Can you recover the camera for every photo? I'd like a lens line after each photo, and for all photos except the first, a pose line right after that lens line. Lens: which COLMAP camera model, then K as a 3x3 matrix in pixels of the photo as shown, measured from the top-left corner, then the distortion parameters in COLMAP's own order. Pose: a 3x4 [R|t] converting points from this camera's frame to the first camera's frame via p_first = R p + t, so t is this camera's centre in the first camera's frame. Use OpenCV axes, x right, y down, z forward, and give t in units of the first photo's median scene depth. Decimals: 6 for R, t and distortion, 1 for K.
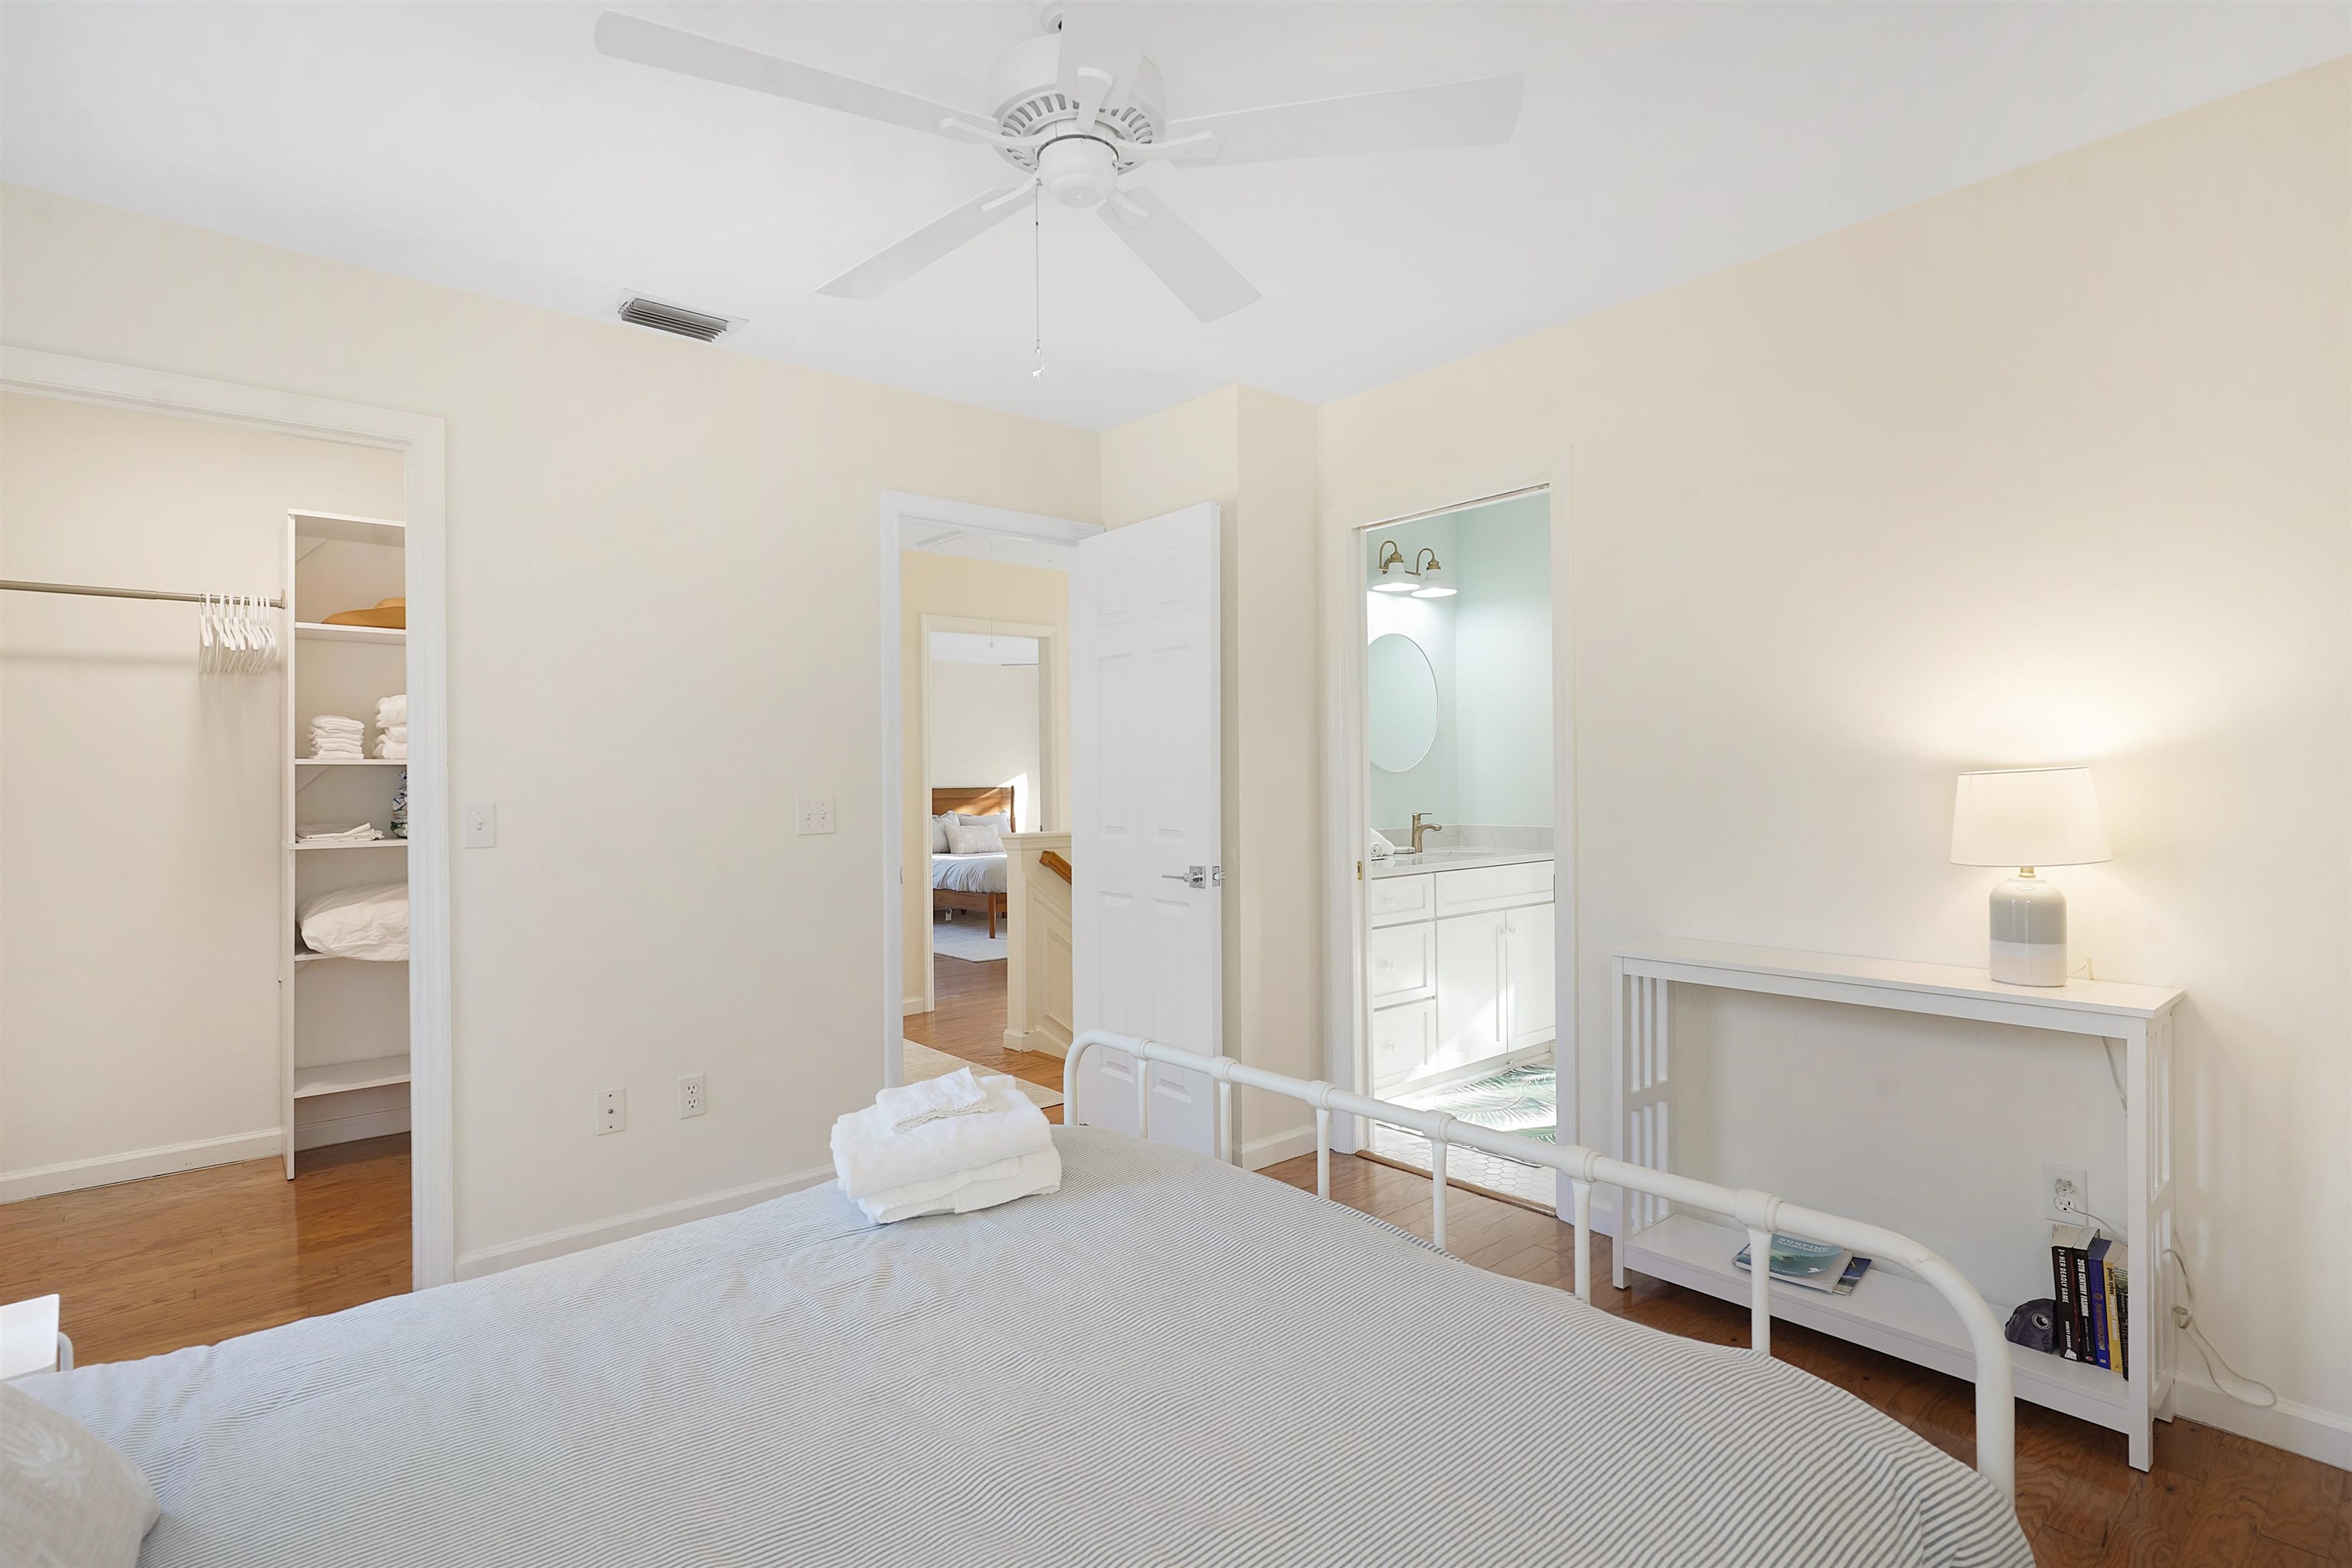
lens RADIAL K [[1145.1, 0, 1186.4], [0, 1145.1, 775.6], [0, 0, 1]] dist [-0.006963, 0.002968]
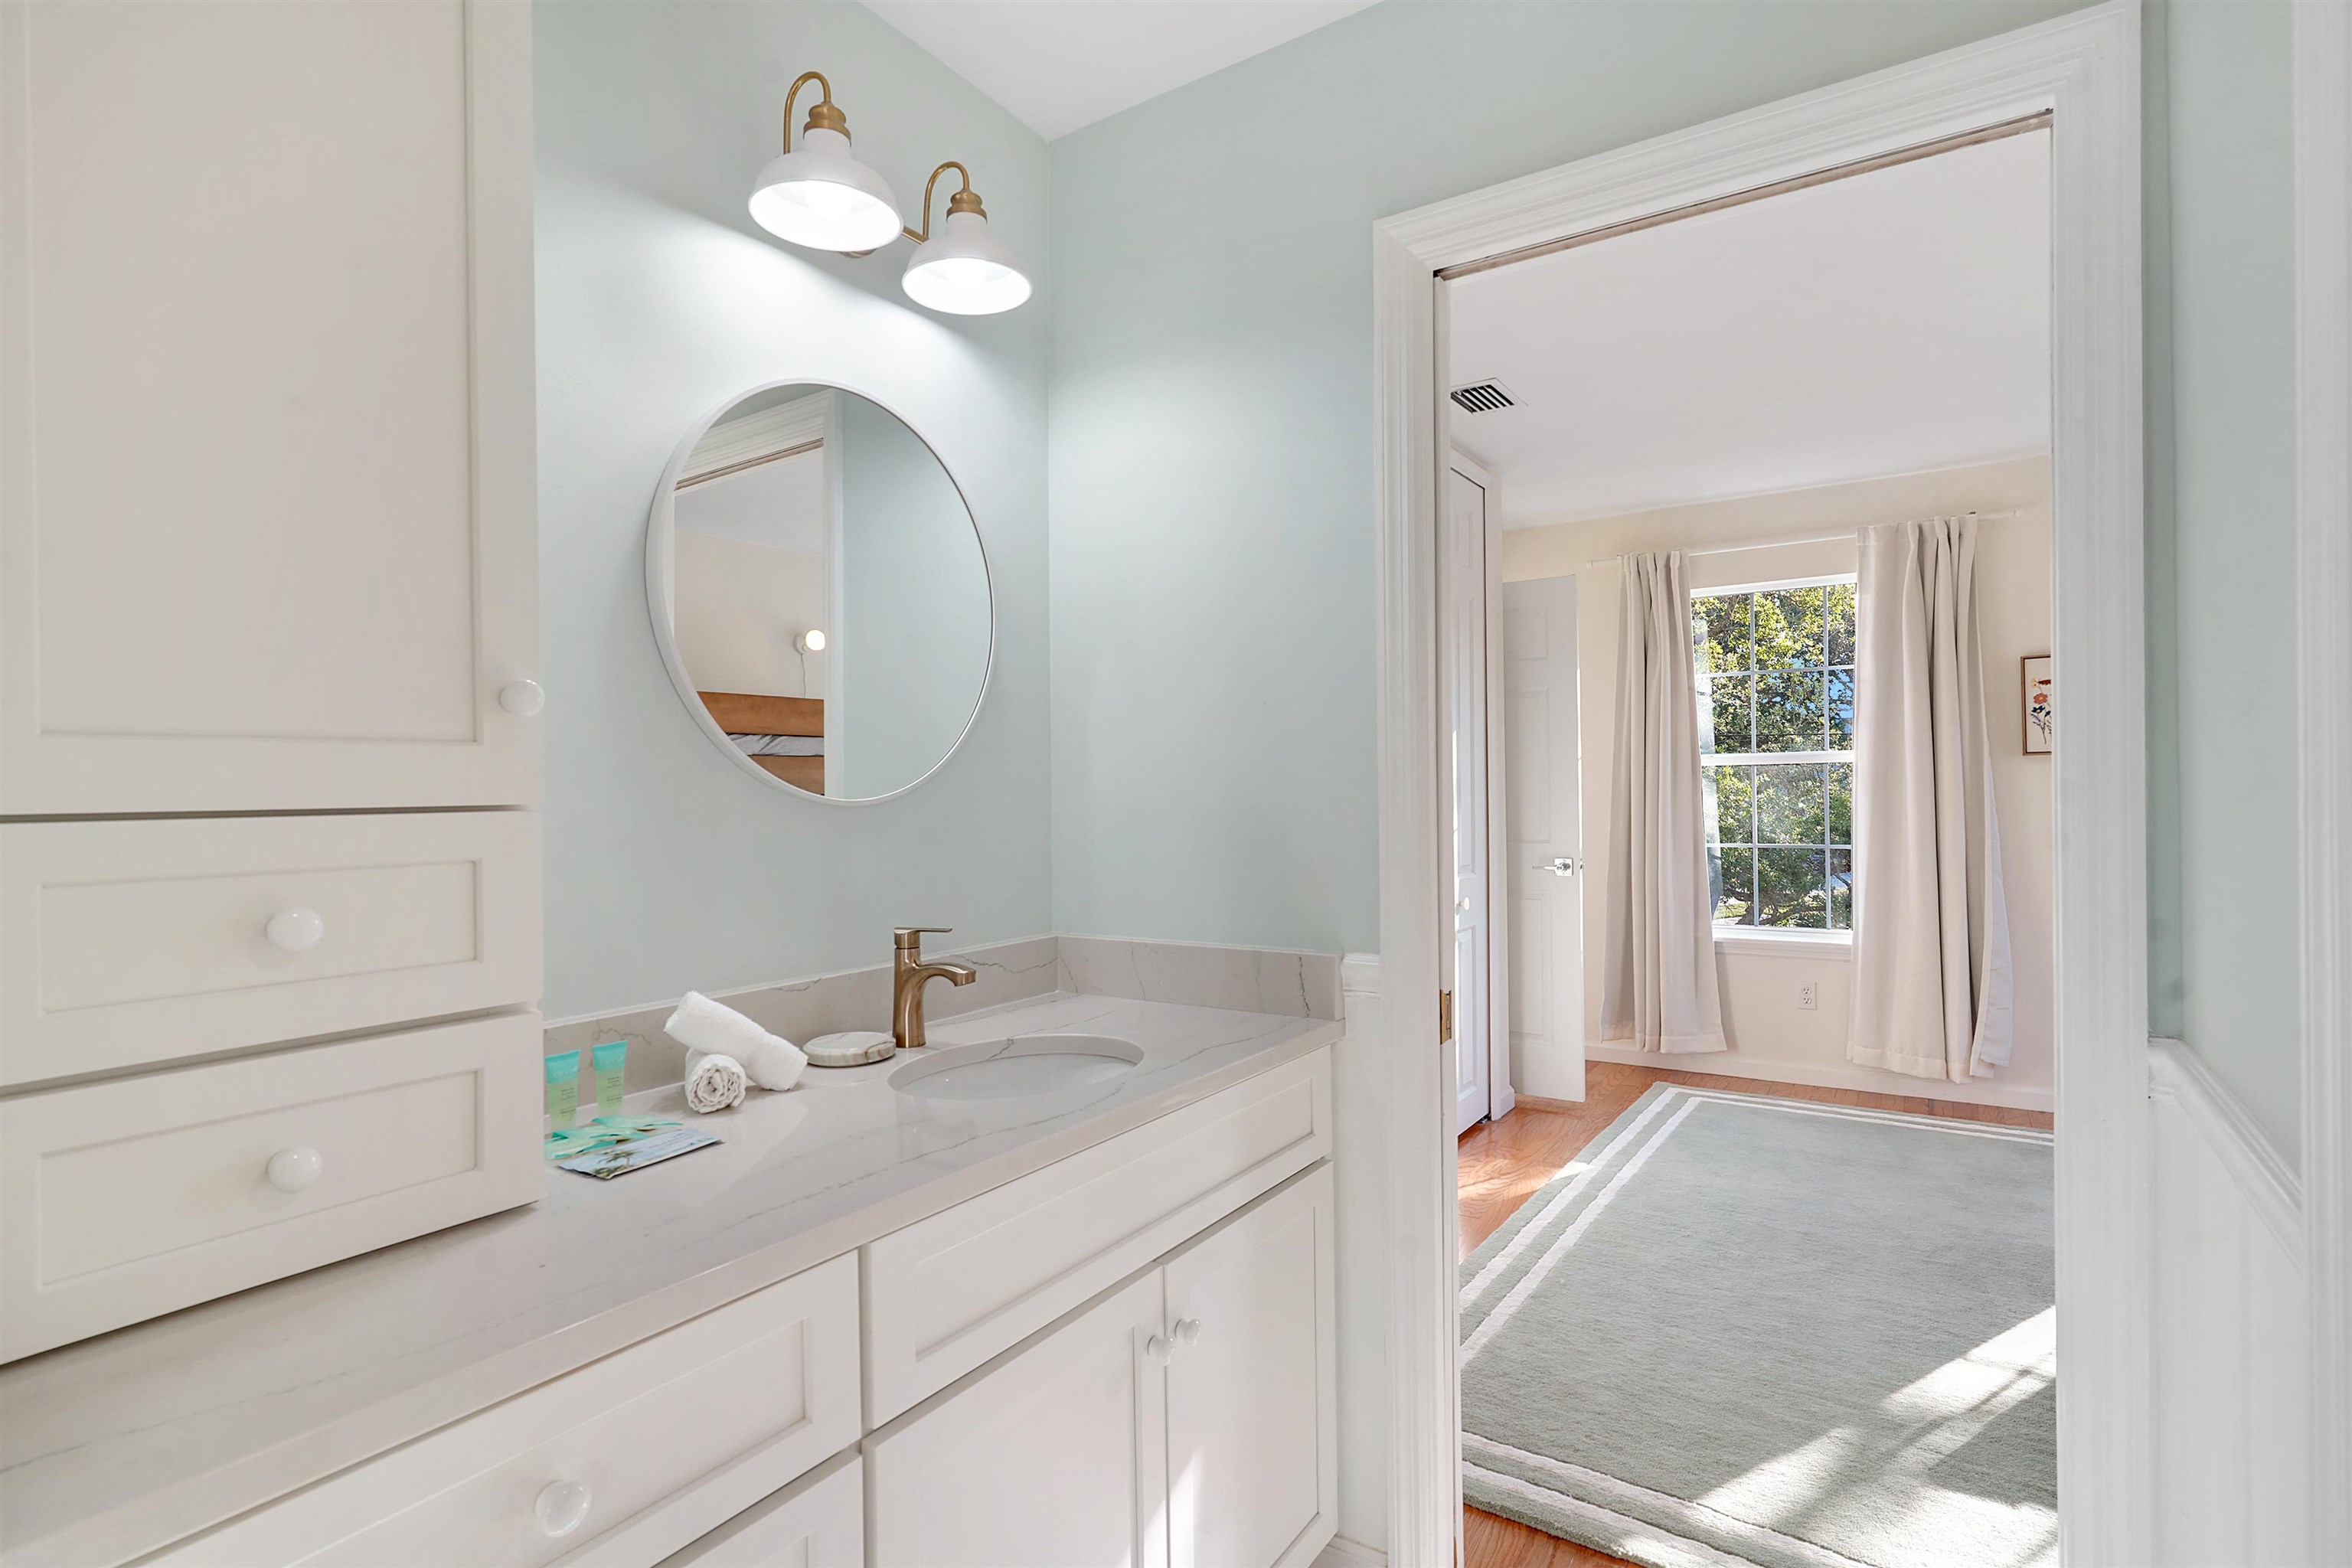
lens RADIAL K [[1145.1, 0, 1170.8], [0, 1145.1, 788.1], [0, 0, 1]] dist [-0.006963, 0.002968]
pose [[0.966145, 0.001451, 0.257996, 0.189488], [0.000280, 0.999978, -0.006675, -0.005040], [-0.258000, 0.006521, 0.966123, 0.661790]]
